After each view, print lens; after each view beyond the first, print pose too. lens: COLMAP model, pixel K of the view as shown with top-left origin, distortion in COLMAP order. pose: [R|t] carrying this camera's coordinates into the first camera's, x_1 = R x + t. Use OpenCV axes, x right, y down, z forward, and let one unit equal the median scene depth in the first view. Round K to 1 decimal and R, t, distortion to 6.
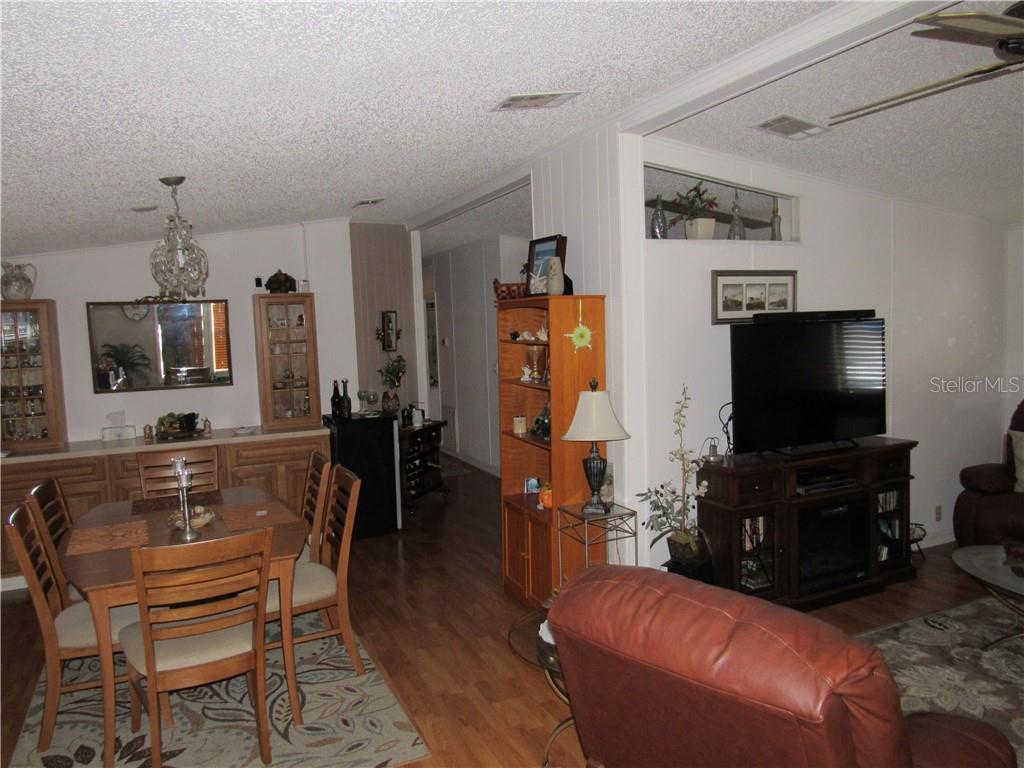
lens RADIAL K [[721.0, 0, 511.0], [0, 721.0, 383.0], [0, 0, 1]] dist [-0.005341, -0.003835]
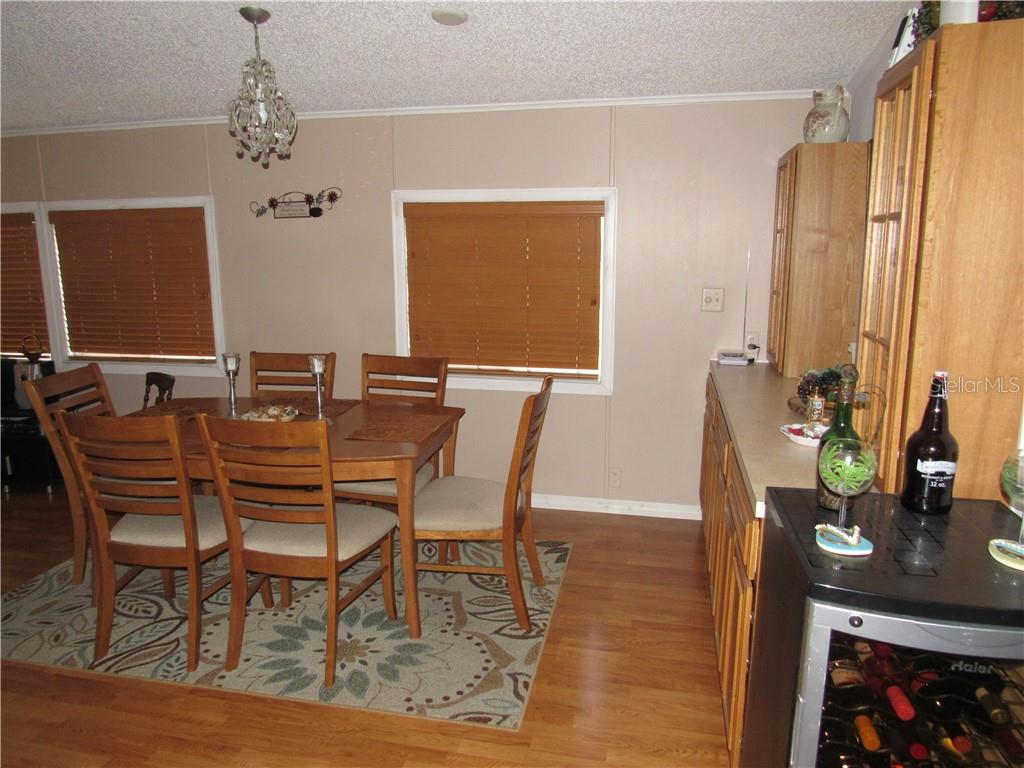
lens RADIAL K [[721.0, 0, 511.3], [0, 721.0, 384.6], [0, 0, 1]] dist [-0.005341, -0.003835]
pose [[-0.608427, 0.181623, -0.772547, 0.069351], [-0.042559, 0.964592, 0.260290, -0.102975], [0.792468, 0.191246, -0.579154, 1.849885]]
